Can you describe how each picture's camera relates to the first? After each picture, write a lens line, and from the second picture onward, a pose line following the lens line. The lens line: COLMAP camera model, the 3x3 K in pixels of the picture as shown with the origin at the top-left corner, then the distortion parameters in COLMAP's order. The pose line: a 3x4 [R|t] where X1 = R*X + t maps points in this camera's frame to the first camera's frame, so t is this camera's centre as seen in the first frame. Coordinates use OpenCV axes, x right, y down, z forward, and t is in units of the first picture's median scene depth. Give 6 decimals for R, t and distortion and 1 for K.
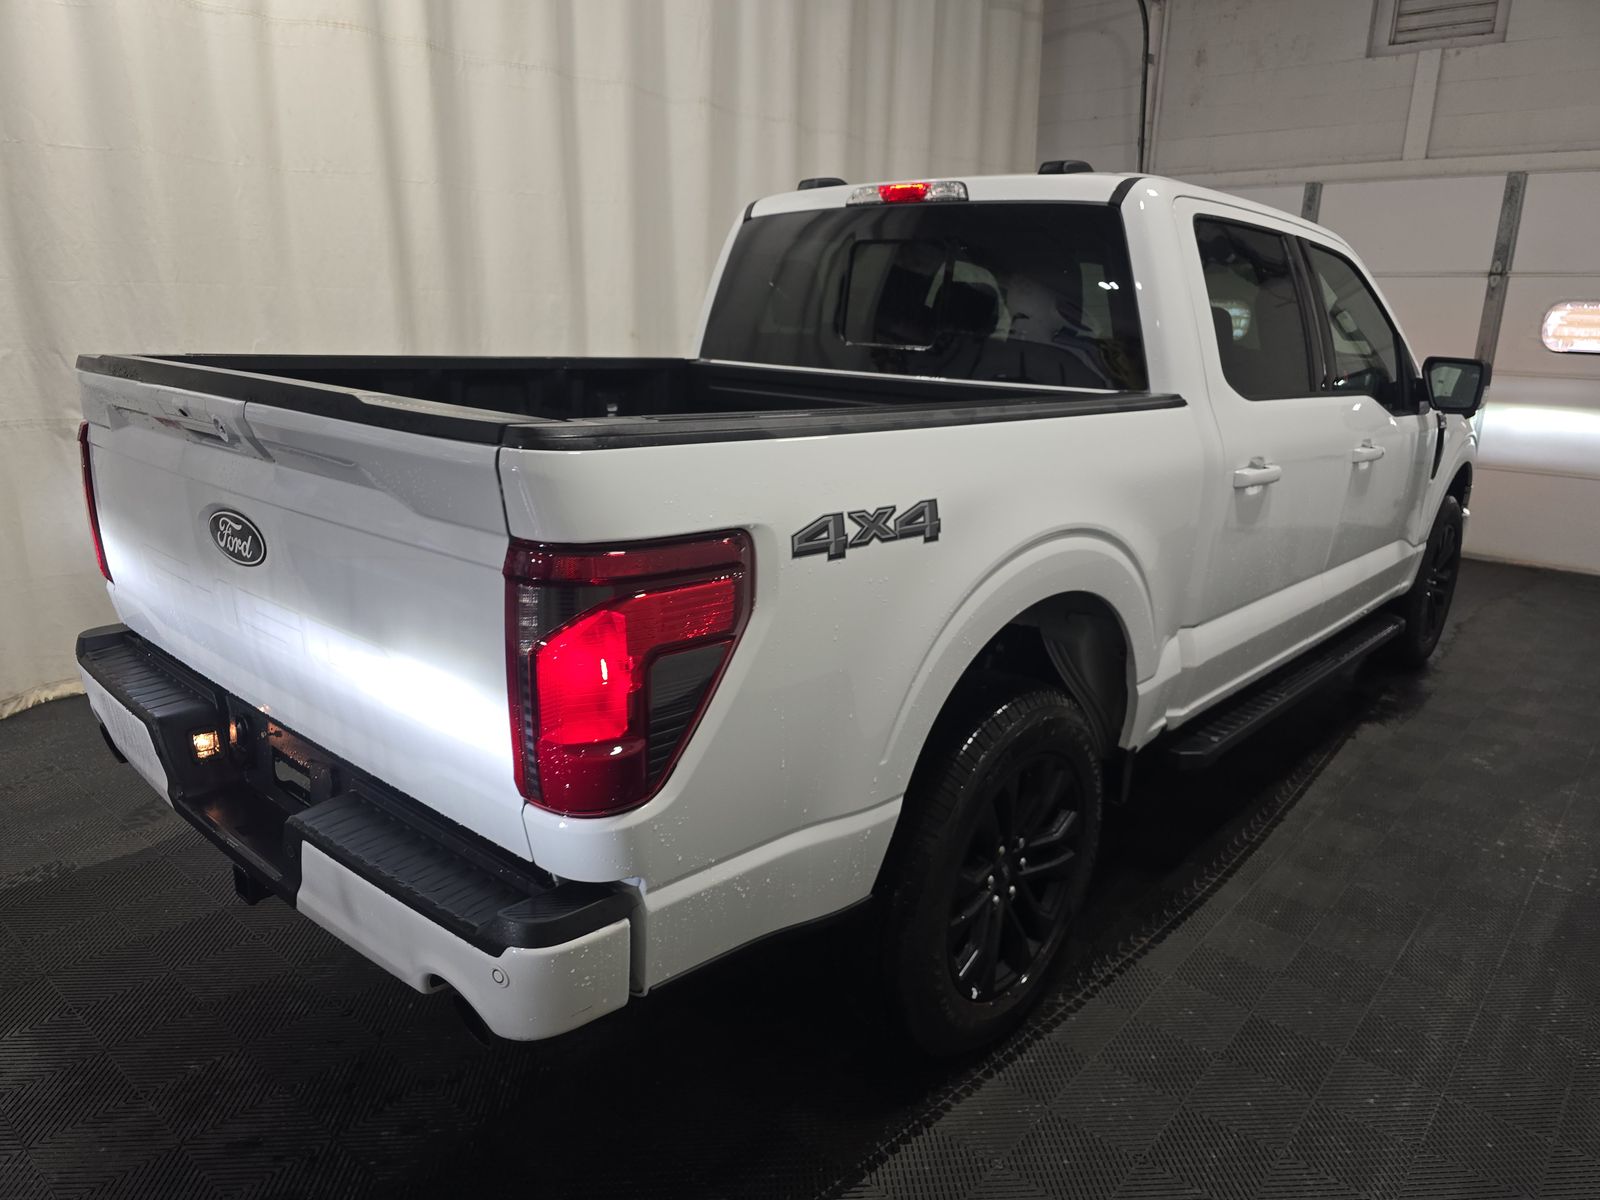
lens RADIAL K [[1075.7, 0, 820.5], [0, 1075.7, 598.7], [0, 0, 1]] dist [0.049433, -0.044432]
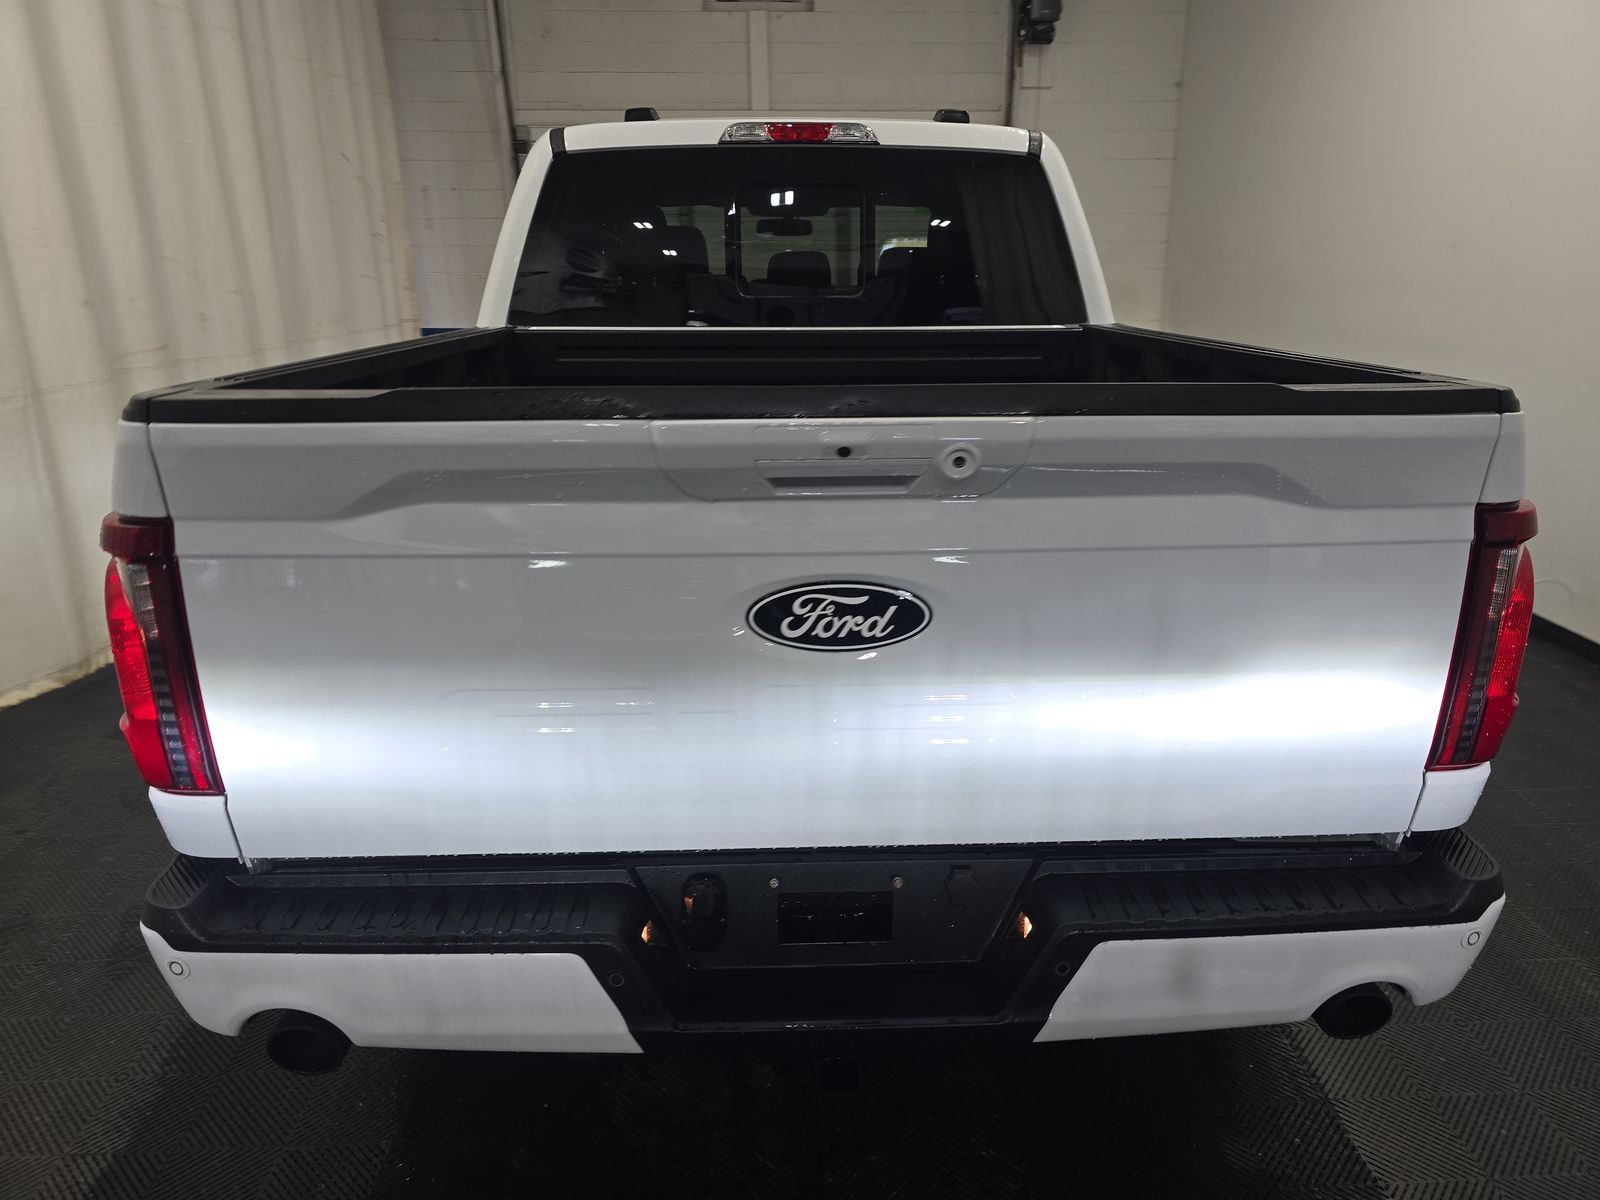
lens RADIAL K [[1075.7, 0, 820.5], [0, 1075.7, 598.7], [0, 0, 1]] dist [0.049433, -0.044432]
pose [[0.723543, -0.237540, 0.648121, -0.519844], [0.201338, 0.970721, 0.131008, -0.084462], [-0.660264, 0.035702, 0.750184, 0.247494]]
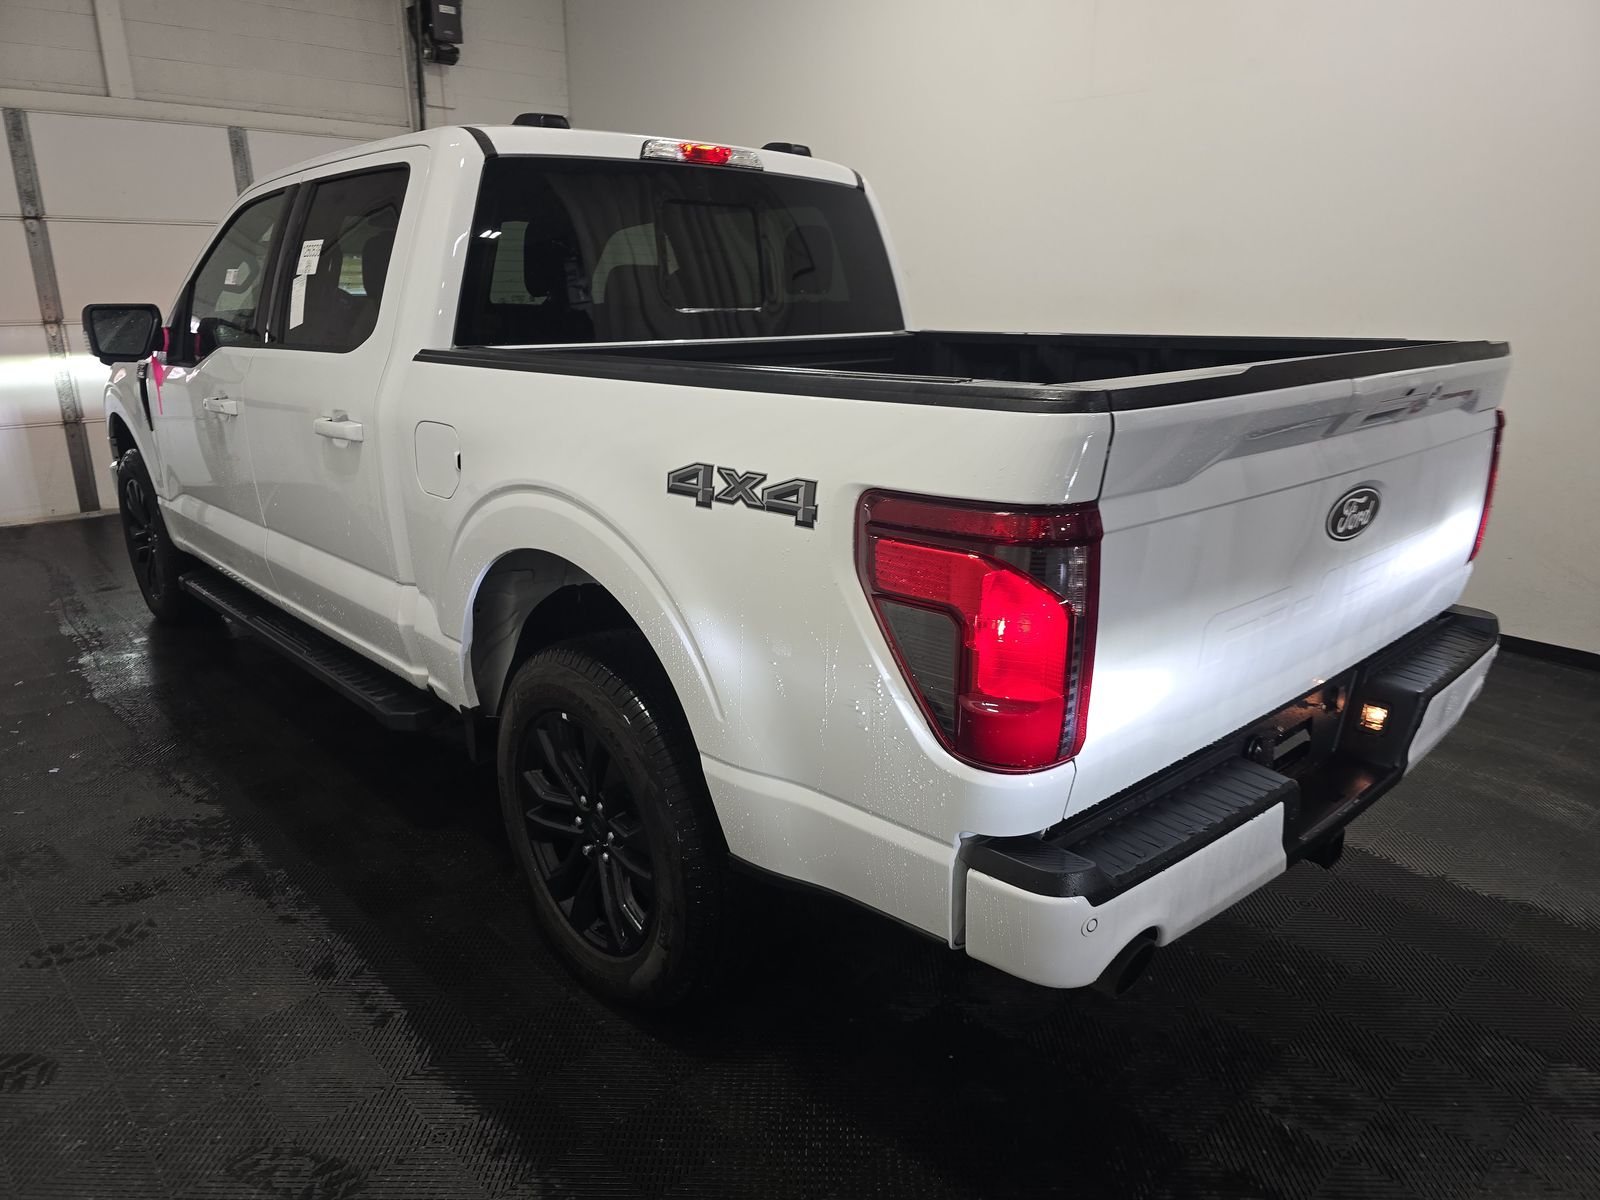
lens RADIAL K [[1075.7, 0, 820.5], [0, 1075.7, 598.7], [0, 0, 1]] dist [0.049433, -0.044432]
pose [[0.095042, -0.307280, 0.946861, -0.822871], [0.257217, 0.926447, 0.274837, -0.204787], [-0.961669, 0.217428, 0.167089, 0.691338]]
